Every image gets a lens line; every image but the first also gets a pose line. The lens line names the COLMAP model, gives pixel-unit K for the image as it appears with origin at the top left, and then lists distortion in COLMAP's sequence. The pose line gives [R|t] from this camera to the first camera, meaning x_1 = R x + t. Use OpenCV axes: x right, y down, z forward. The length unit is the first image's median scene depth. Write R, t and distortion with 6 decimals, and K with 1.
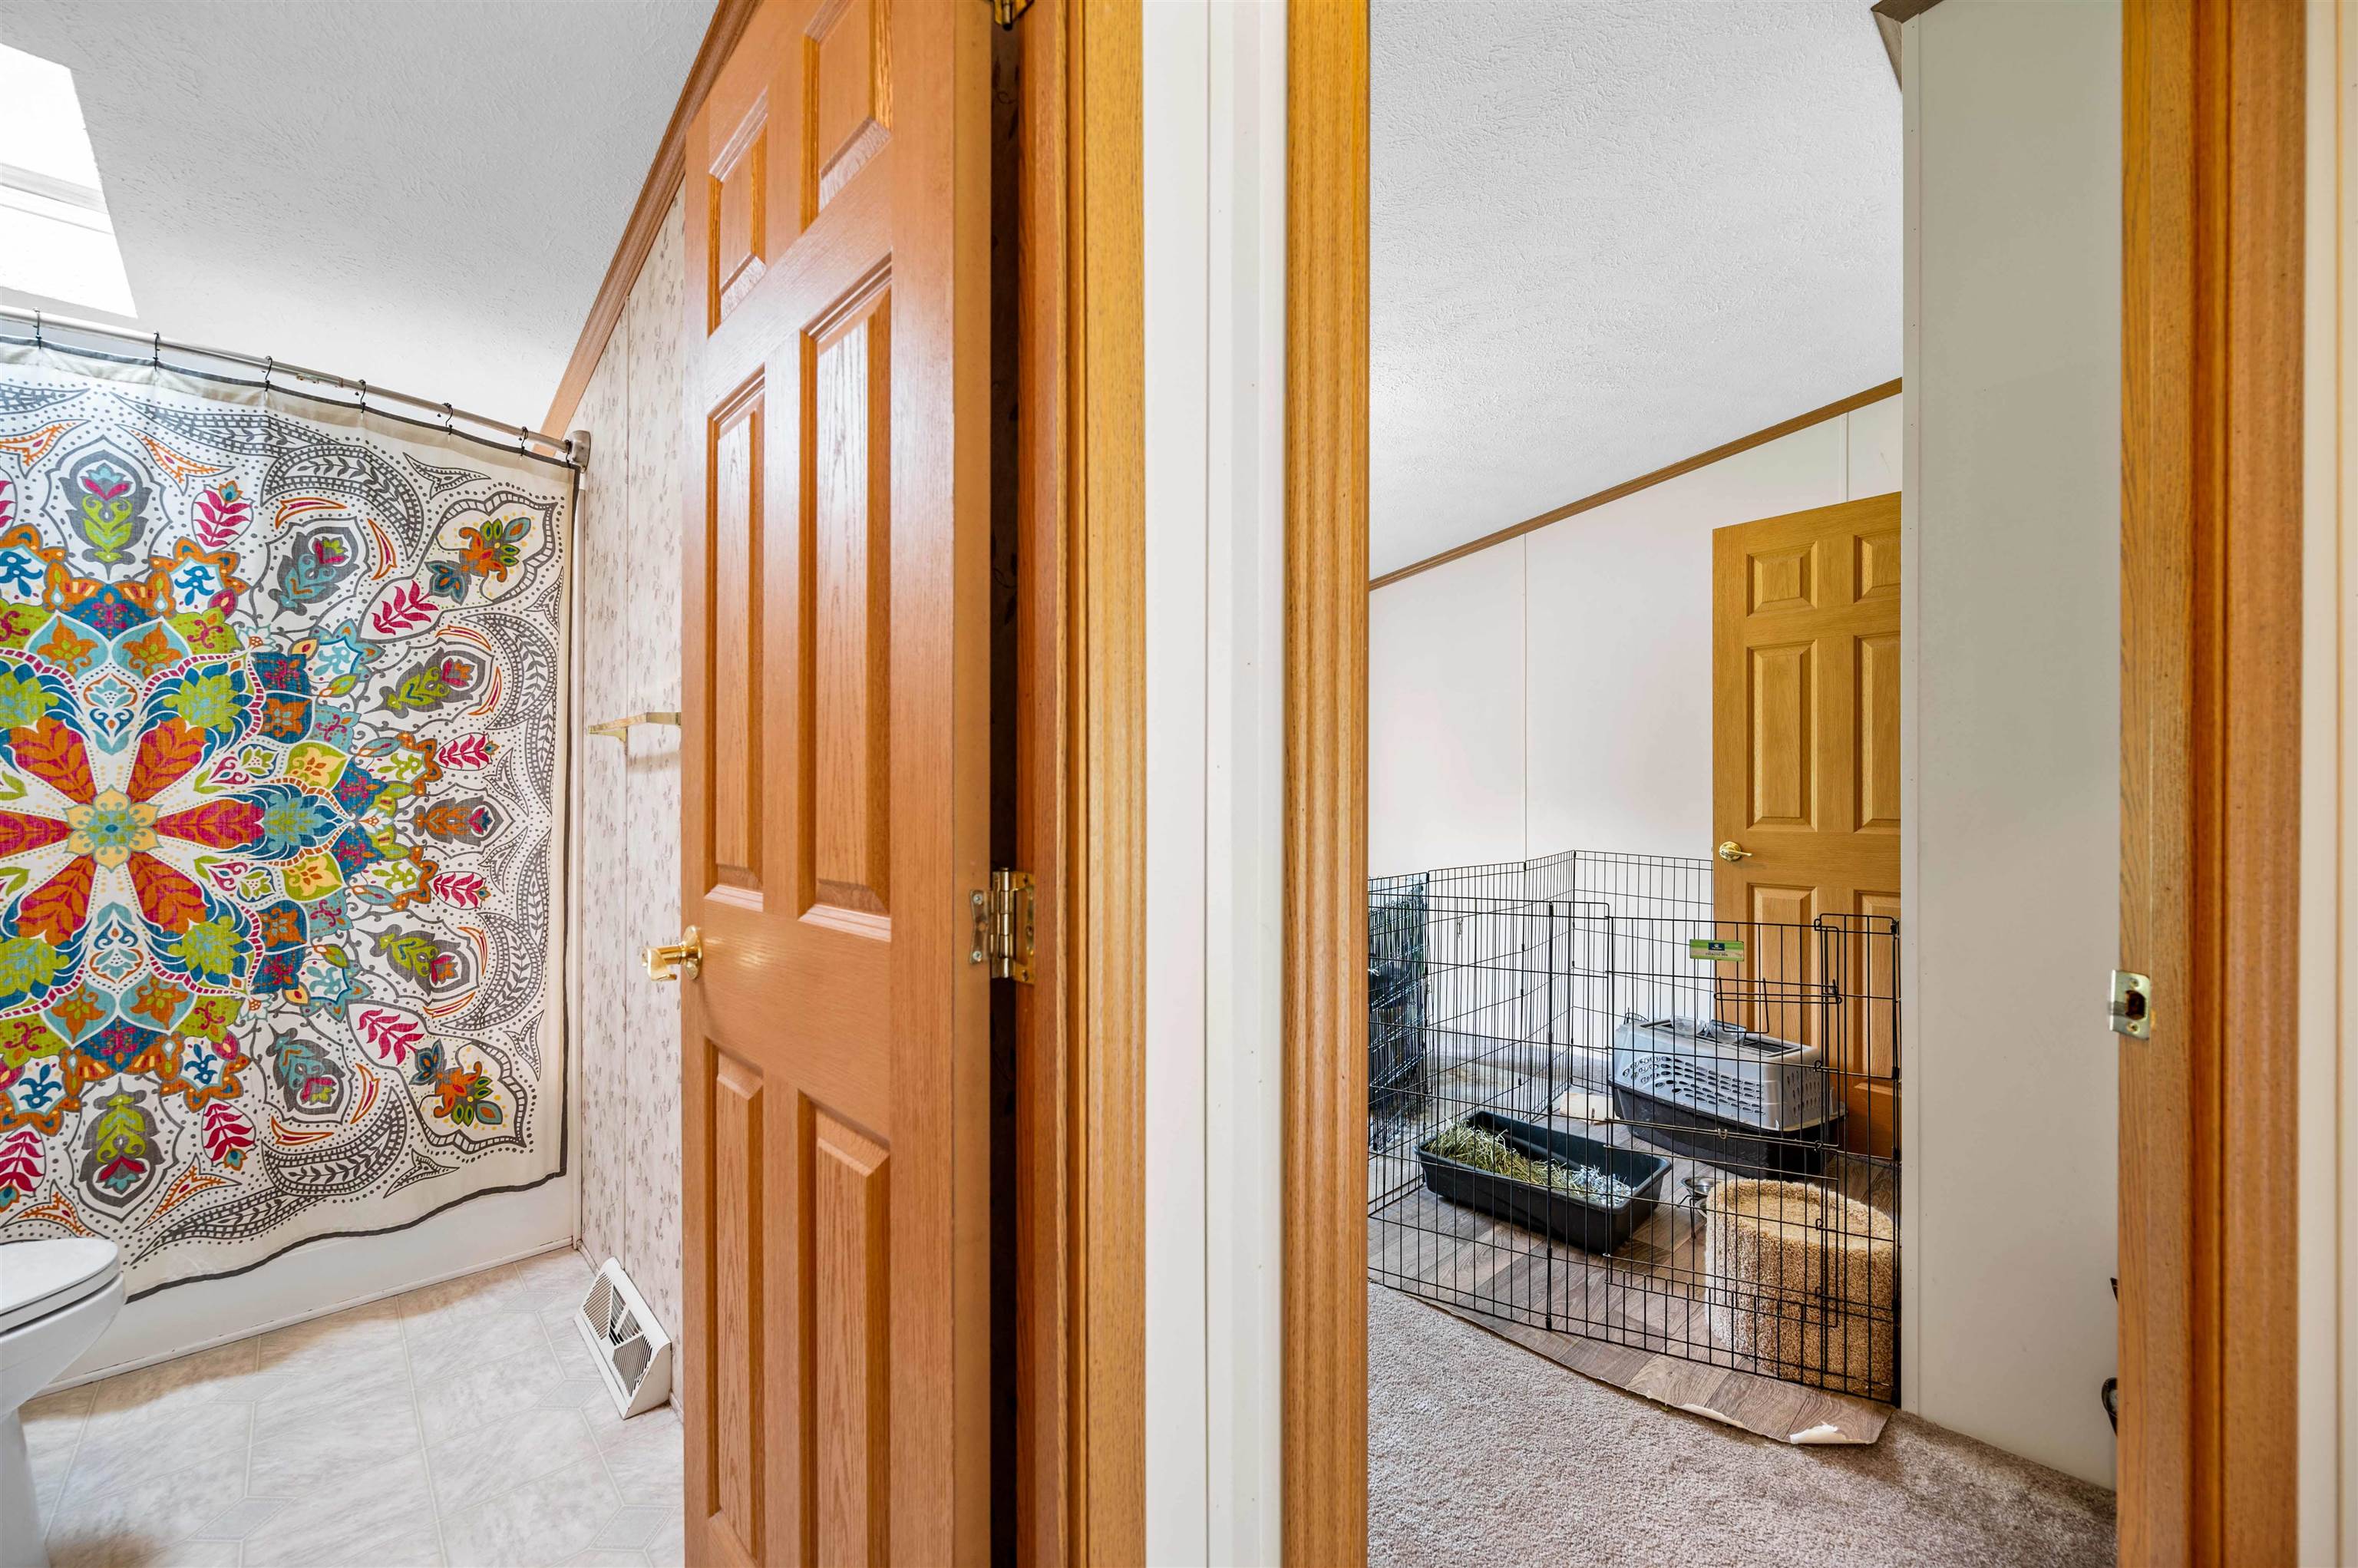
lens RADIAL K [[934.2, 0, 1179.7], [0, 934.2, 781.8], [0, 0, 1]] dist [-0.006125, 0.002133]
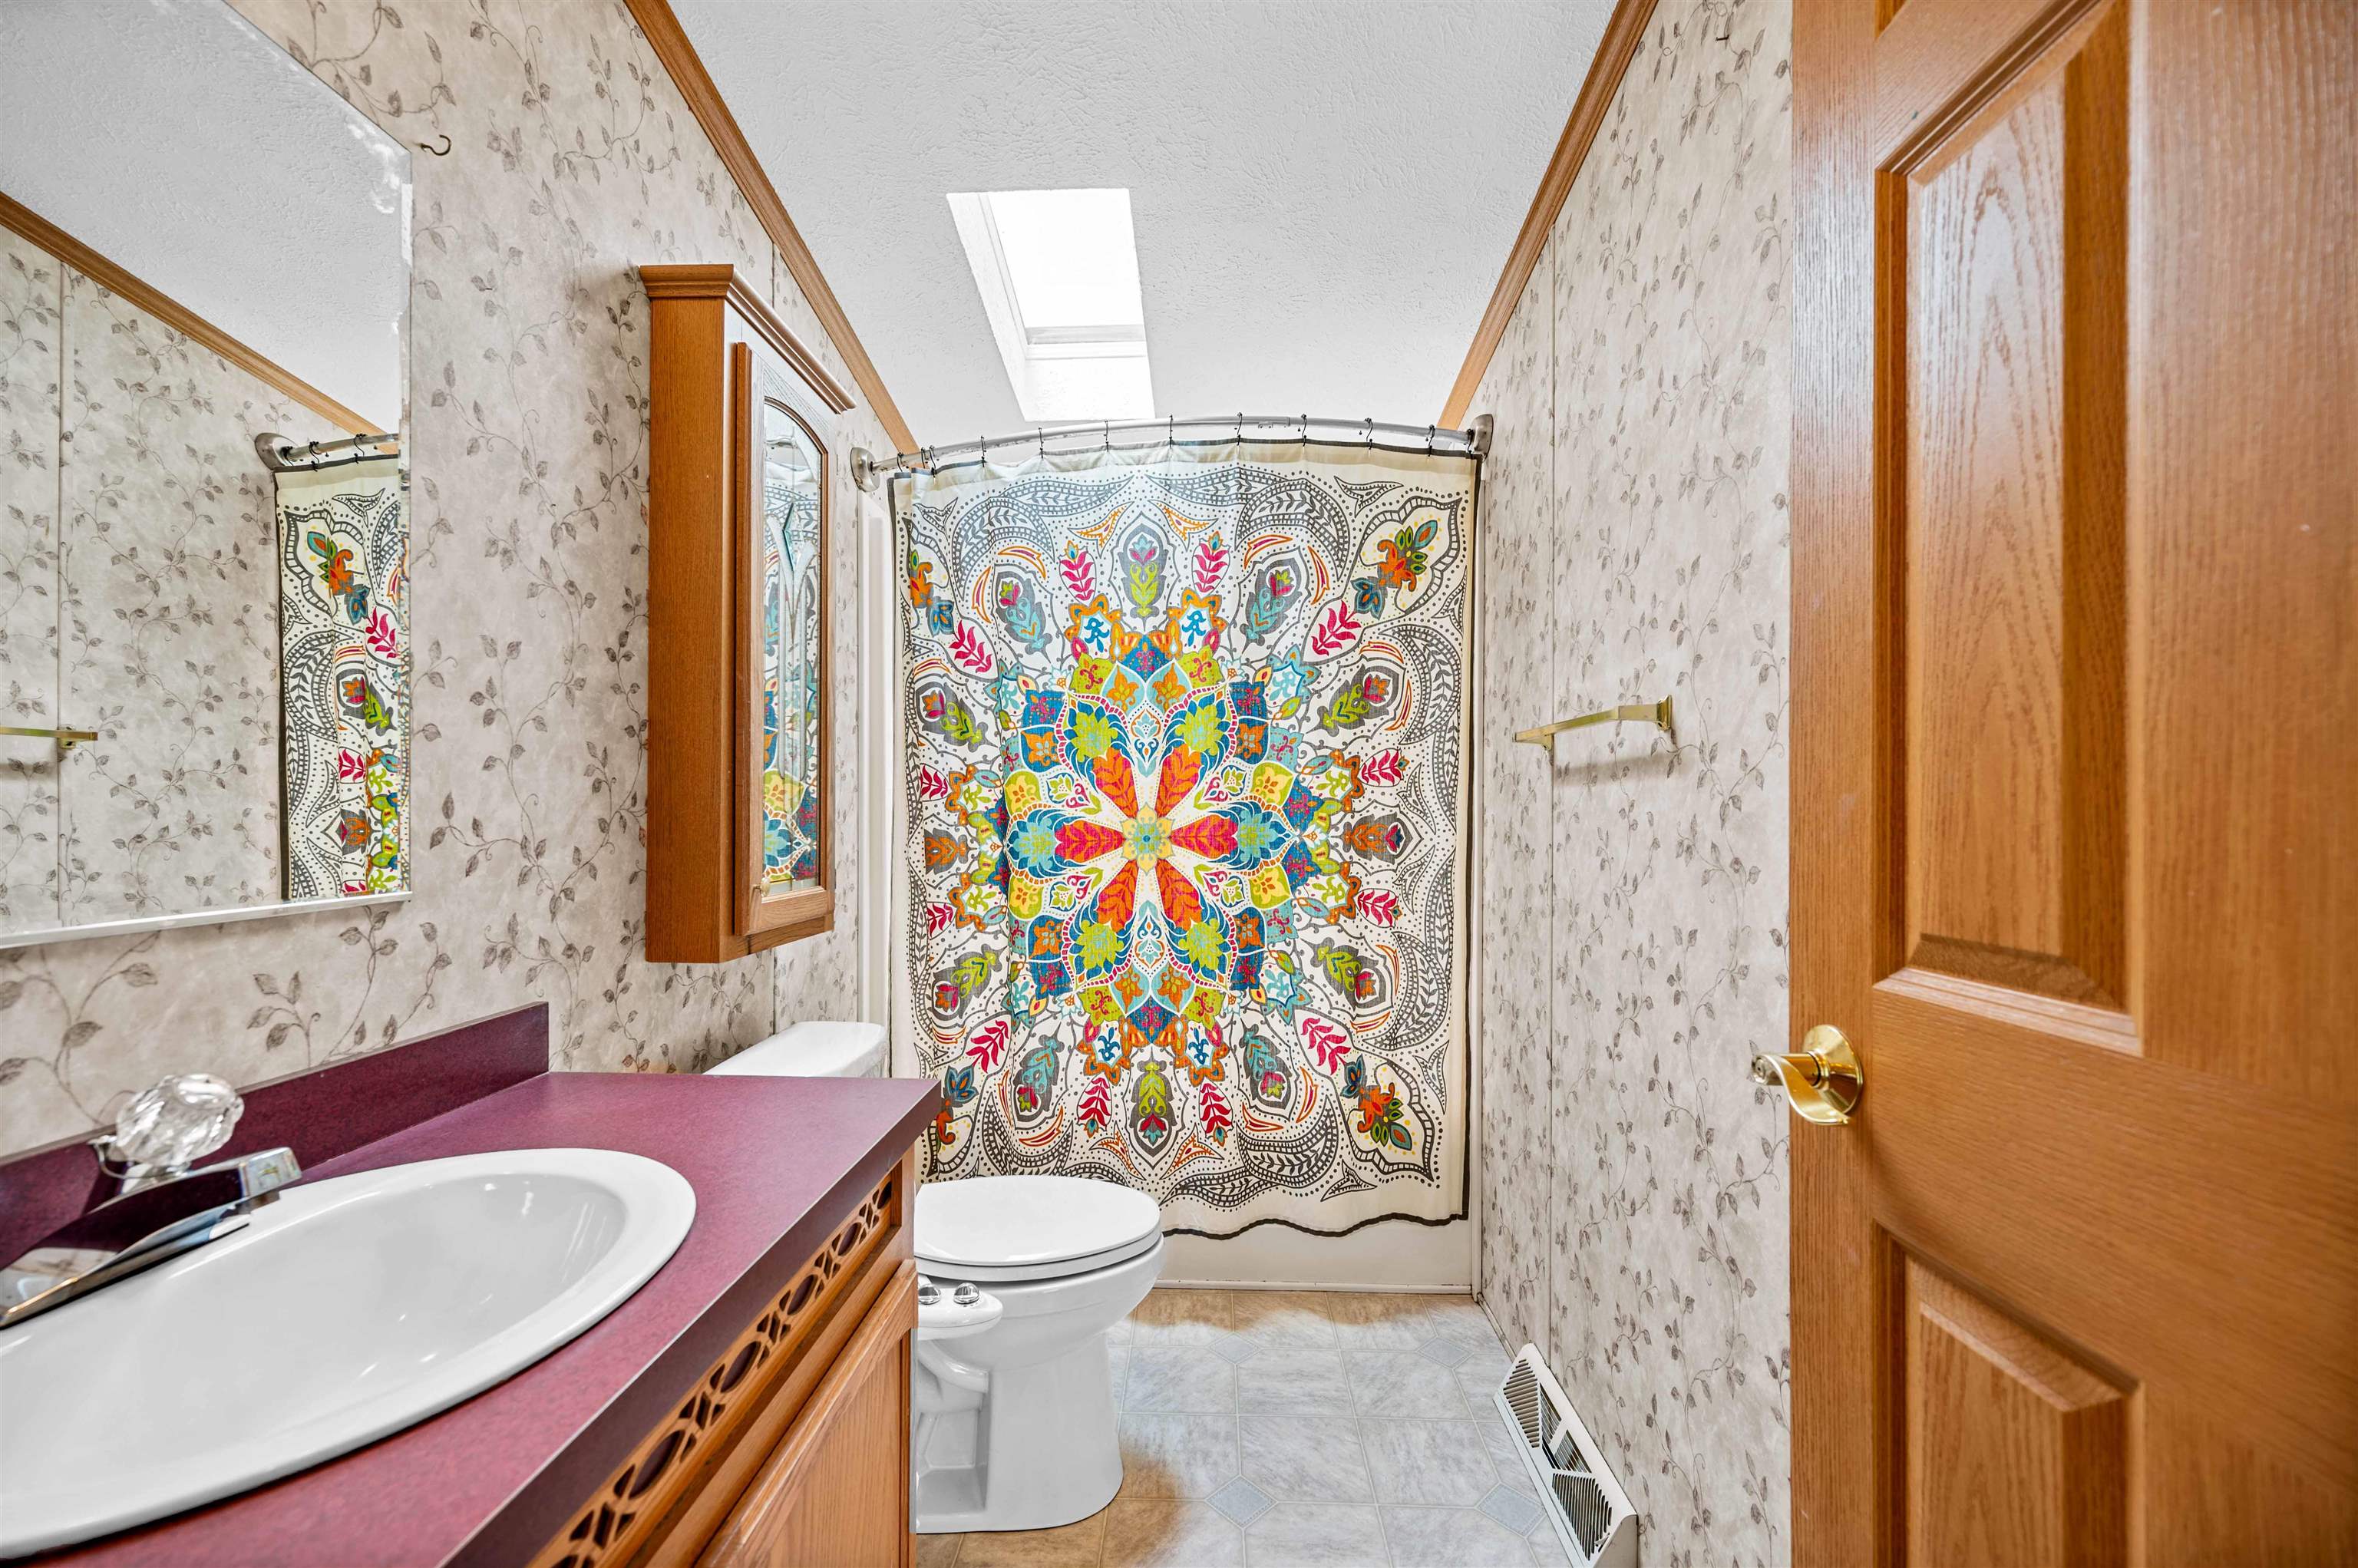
lens RADIAL K [[934.8, 0, 1169.5], [0, 934.8, 784.7], [0, 0, 1]] dist [0.000112, 0.000038]
pose [[0.698500, -0.017376, -0.715399, -0.237633], [0.005831, 0.999810, -0.018590, 0.002872], [0.715586, 0.008813, 0.698469, 0.160629]]
